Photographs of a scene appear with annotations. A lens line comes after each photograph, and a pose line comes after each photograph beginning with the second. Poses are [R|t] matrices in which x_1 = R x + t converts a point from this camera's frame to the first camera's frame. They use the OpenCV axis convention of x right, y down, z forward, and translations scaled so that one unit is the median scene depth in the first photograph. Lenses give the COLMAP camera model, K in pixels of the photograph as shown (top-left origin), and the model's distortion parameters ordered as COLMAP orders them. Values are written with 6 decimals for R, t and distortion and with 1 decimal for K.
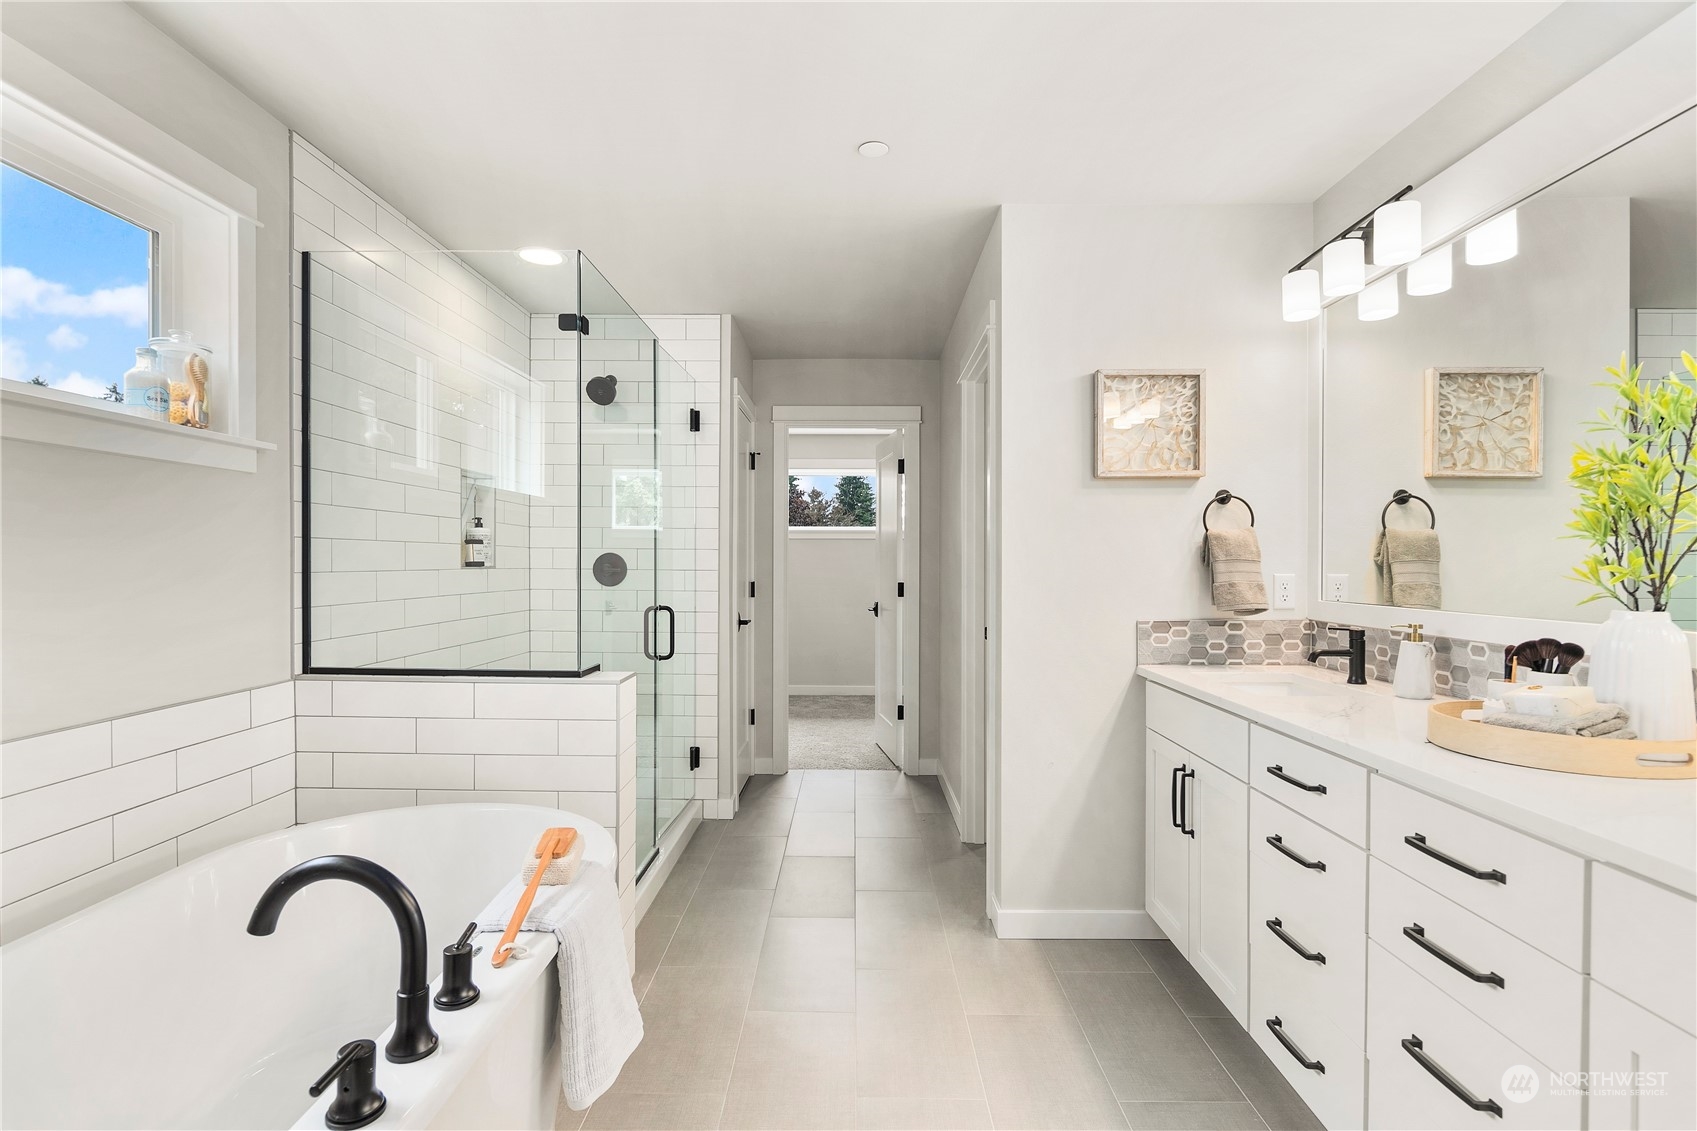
lens RADIAL K [[822.7, 0, 849.8], [0, 822.7, 565.3], [0, 0, 1]] dist [0.002327, -0.000116]
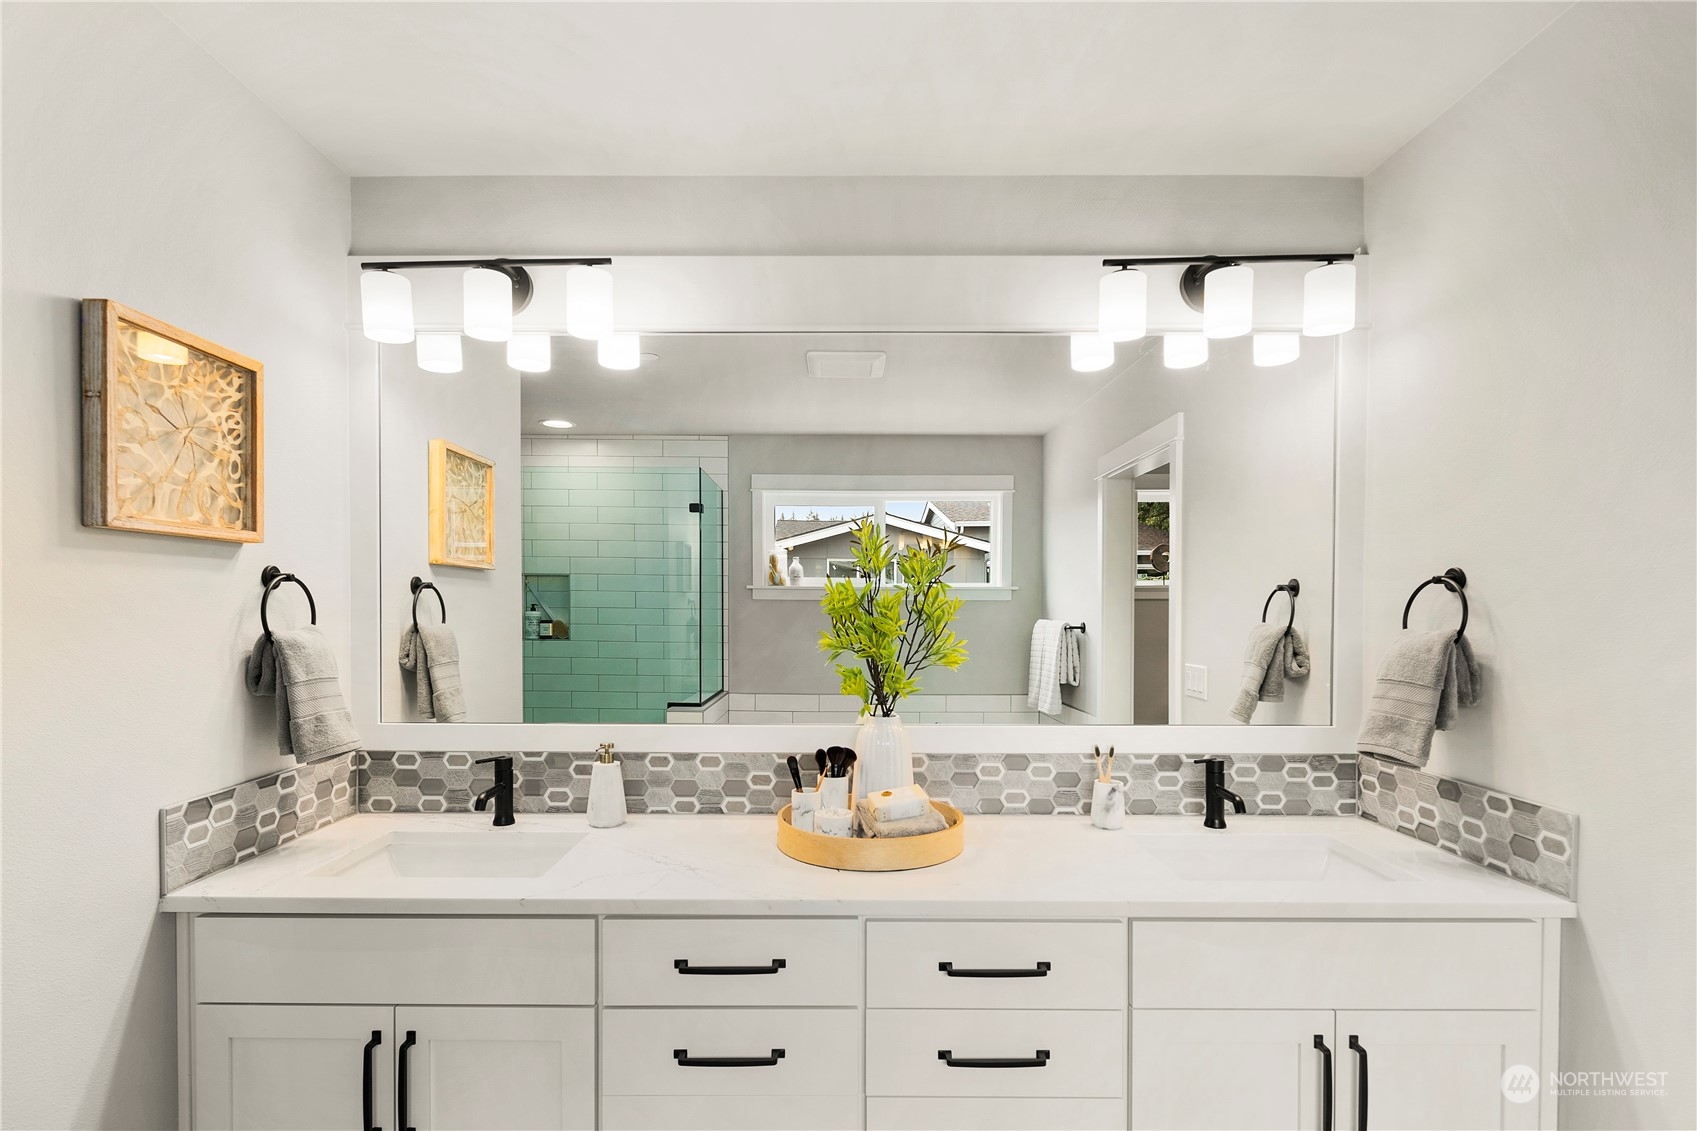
lens RADIAL K [[822.7, 0, 849.1], [0, 822.7, 617.9], [0, 0, 1]] dist [0.002327, -0.000116]
pose [[-0.002005, -0.011078, 0.999937, -0.171305], [-0.000029, 0.999939, 0.011078, -0.059874], [-0.999998, -0.000007, -0.002005, 0.569237]]
